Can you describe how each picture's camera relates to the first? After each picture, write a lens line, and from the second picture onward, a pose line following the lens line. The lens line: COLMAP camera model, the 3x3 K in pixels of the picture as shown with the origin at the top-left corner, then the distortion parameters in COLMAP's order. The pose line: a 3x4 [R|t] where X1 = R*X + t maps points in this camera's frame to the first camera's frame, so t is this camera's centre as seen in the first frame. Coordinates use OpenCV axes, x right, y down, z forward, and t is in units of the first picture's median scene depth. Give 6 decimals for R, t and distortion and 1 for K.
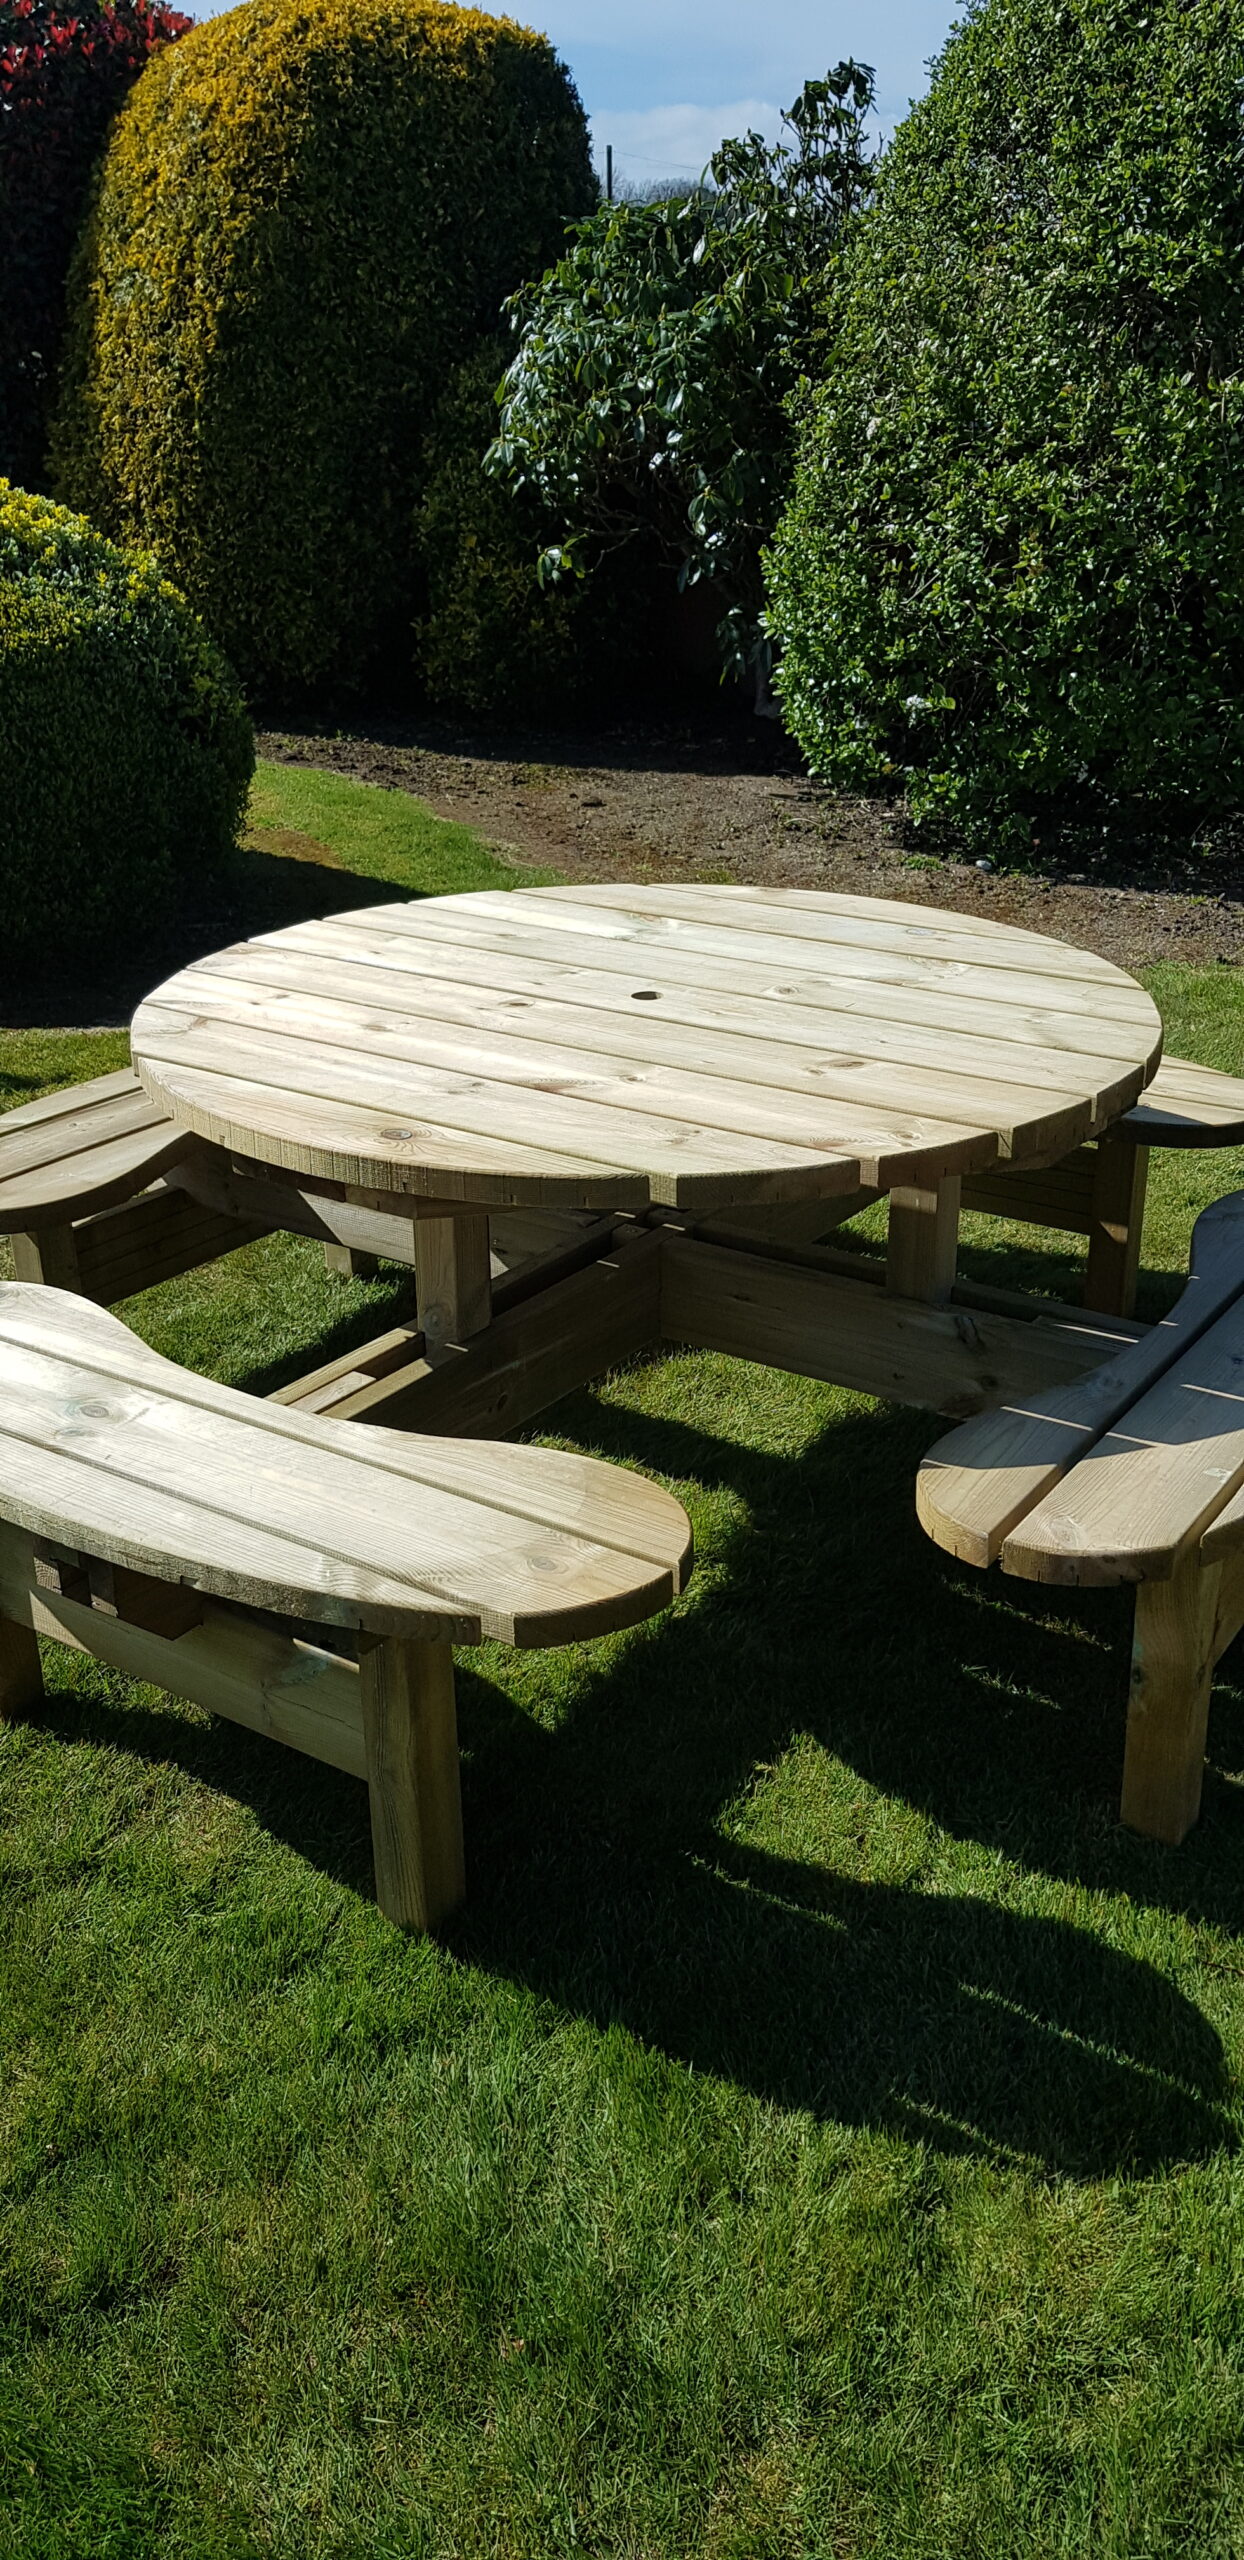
lens RADIAL K [[1957.9, 0, 643.9], [0, 1957.9, 1261.5], [0, 0, 1]] dist [0.080733, -0.131374]
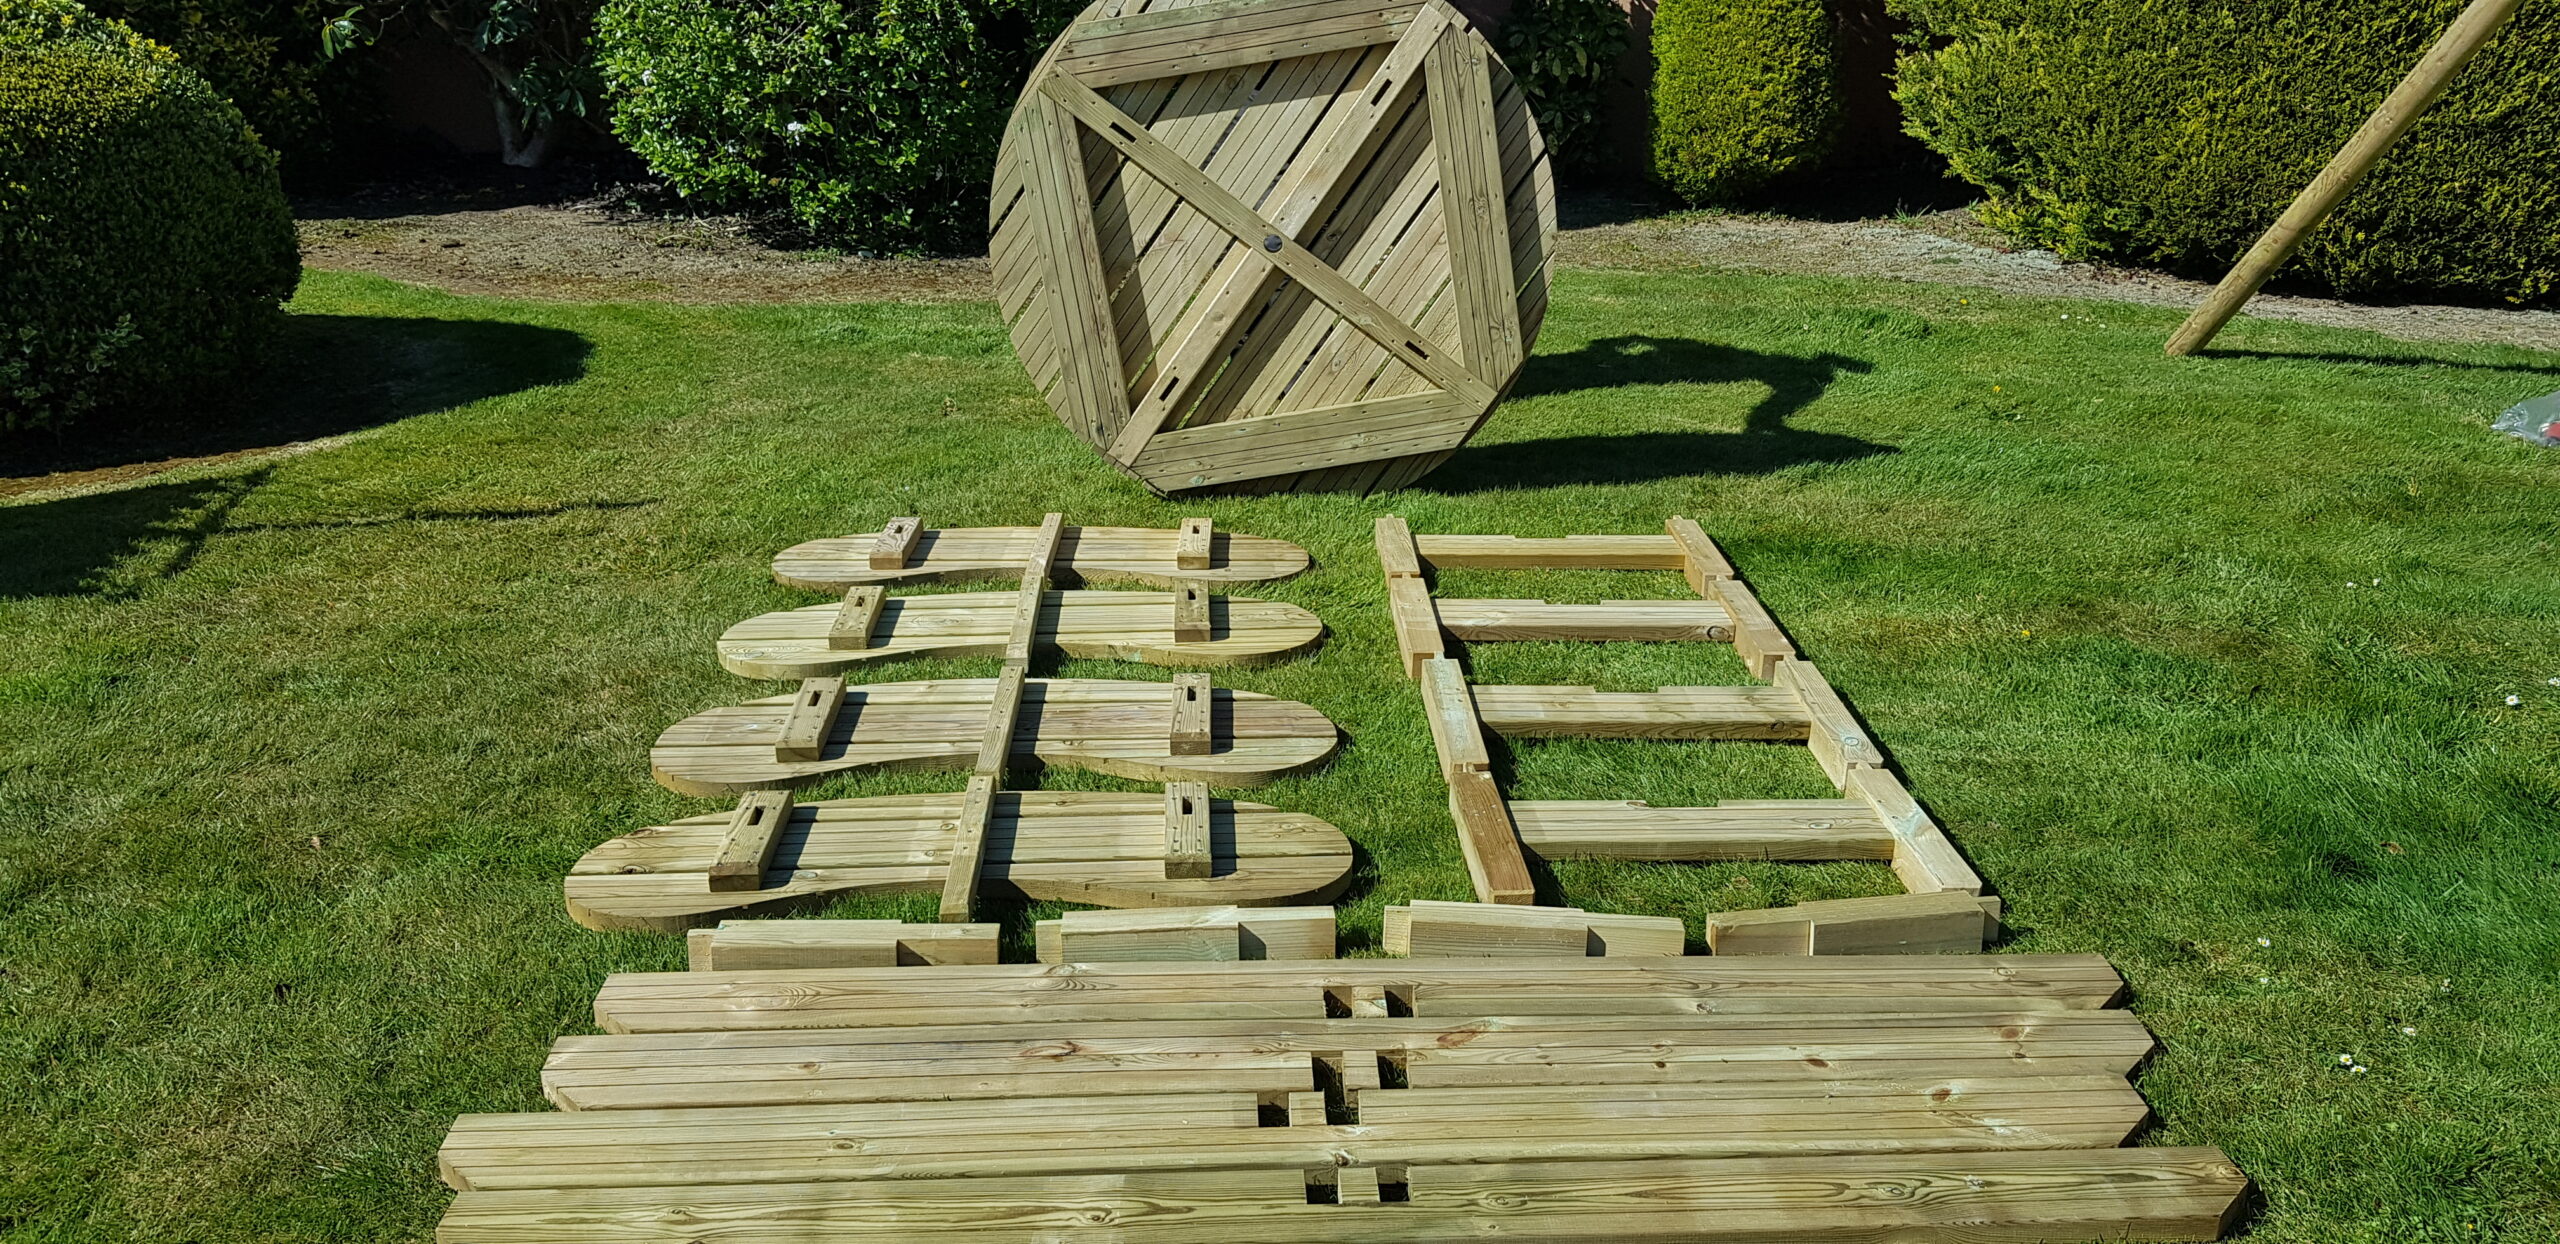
lens RADIAL K [[1957.9, 0, 1243.1], [0, 1957.9, 532.9], [0, 0, 1]] dist [0.080733, -0.131374]
pose [[0.812760, -0.177346, 0.554951, -0.682879], [0.231356, 0.972464, -0.028063, 0.102379], [-0.534693, 0.151200, 0.831410, -0.197087]]
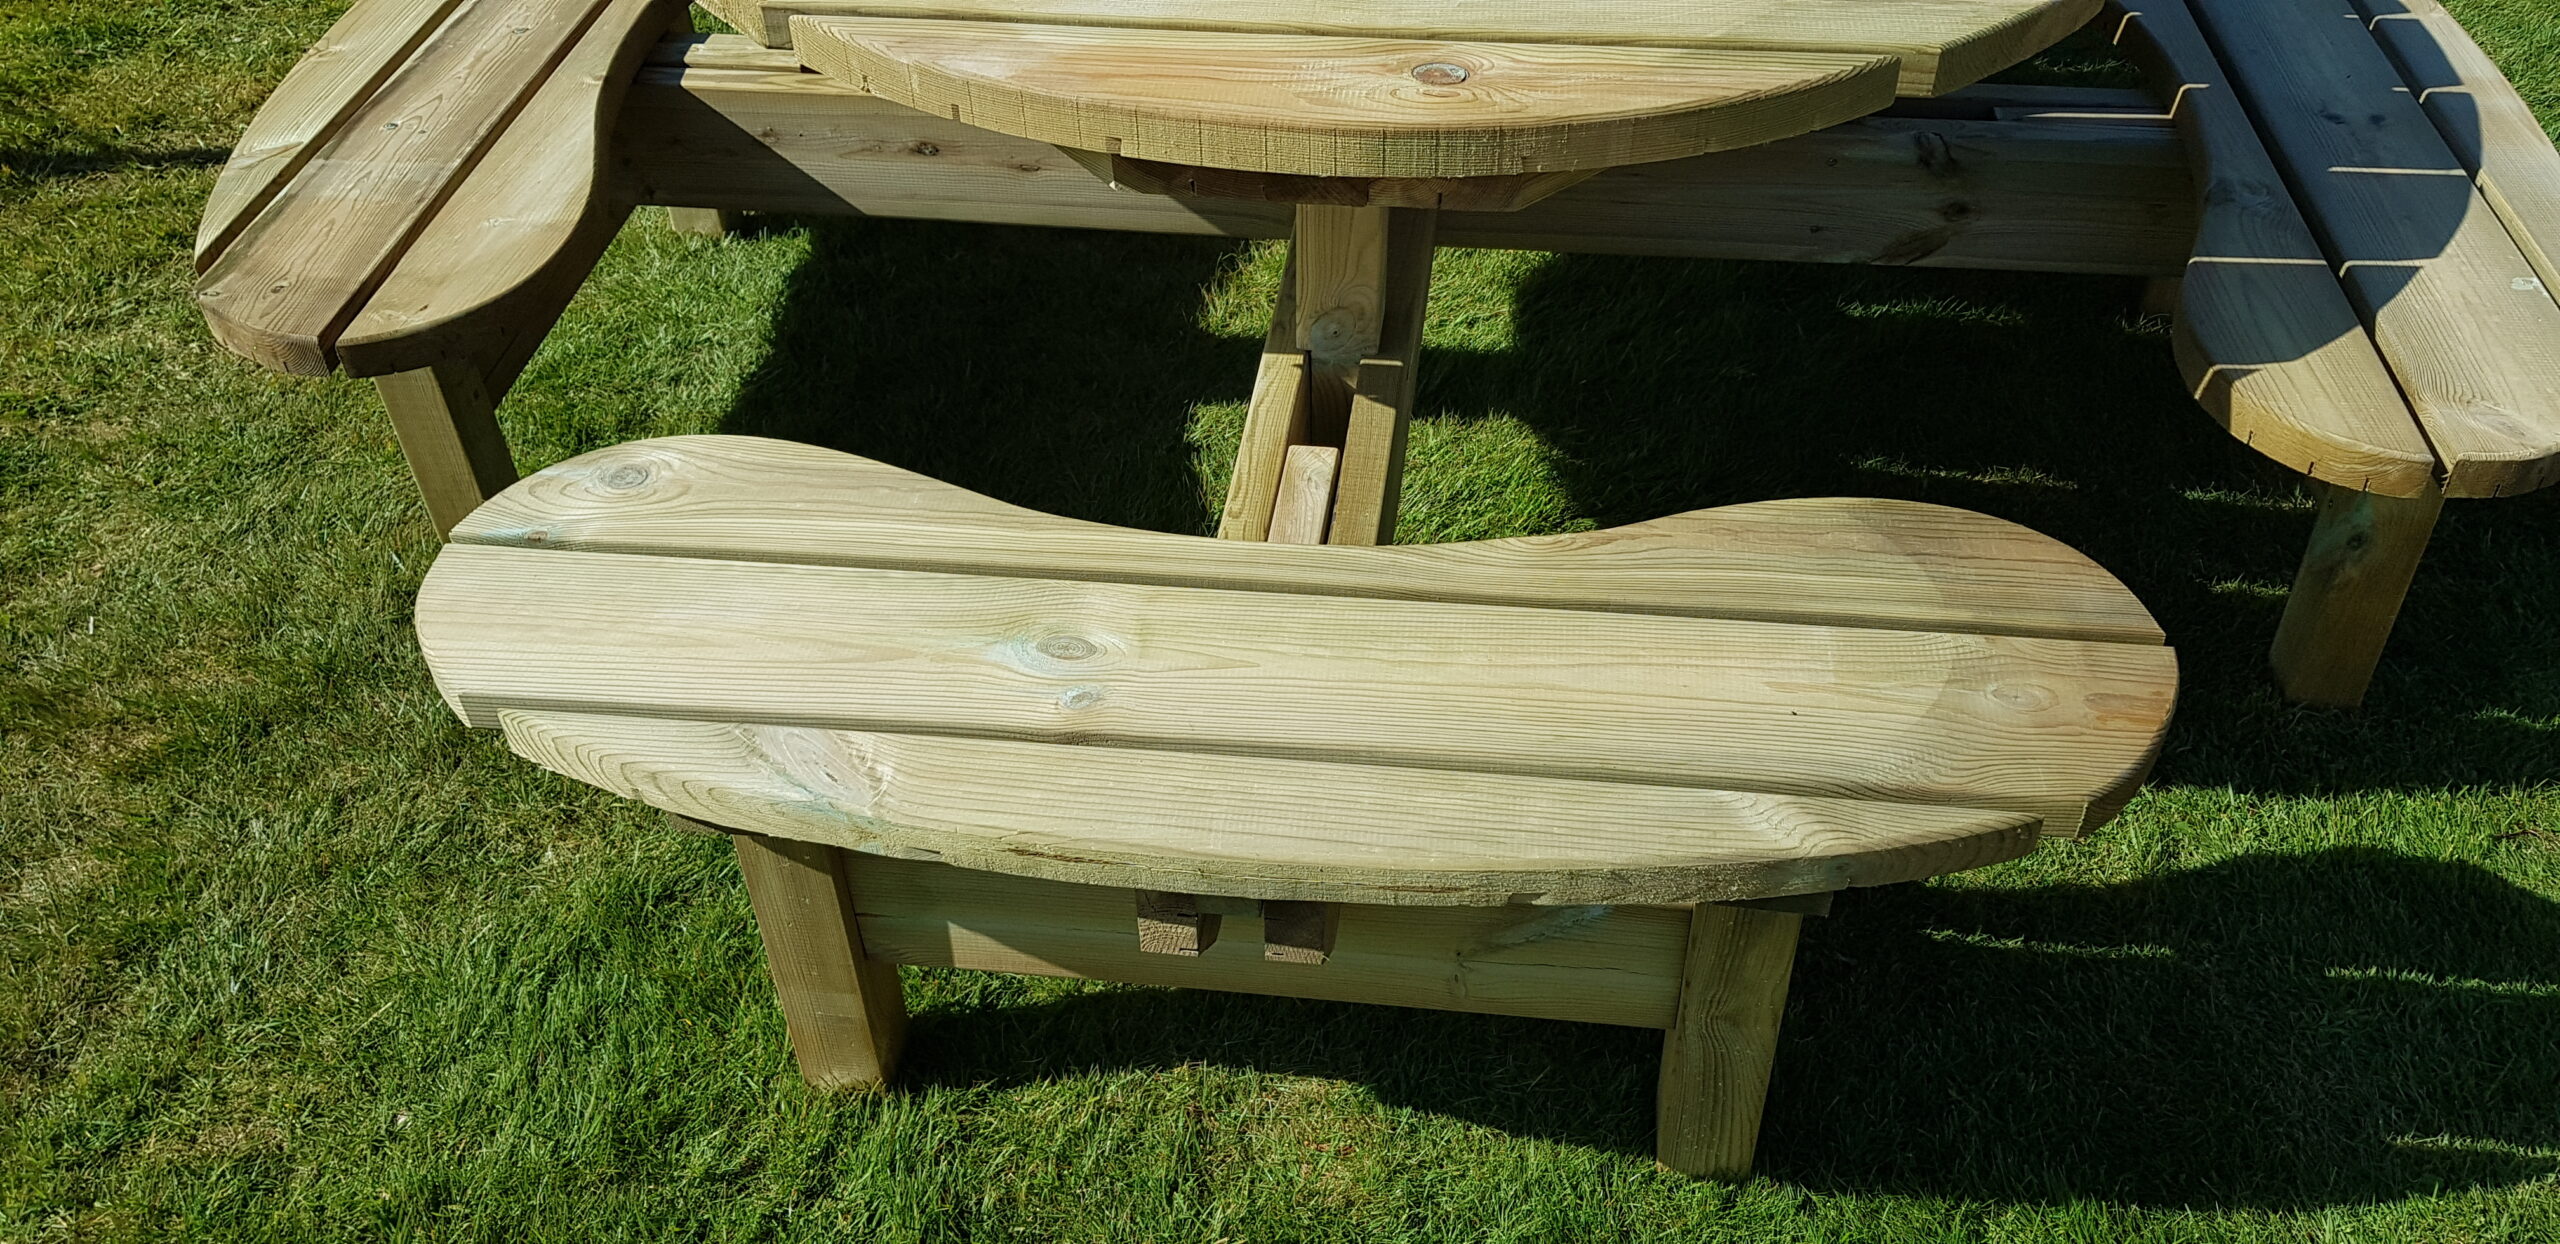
lens RADIAL K [[1957.9, 0, 1282.5], [0, 1957.9, 577.1], [0, 0, 1]] dist [0.080733, -0.131374]
pose [[0.887054, -0.306206, 0.345505, -0.267891], [0.188115, 0.923175, 0.335203, -0.083414], [-0.421603, -0.232348, 0.876508, 0.290085]]
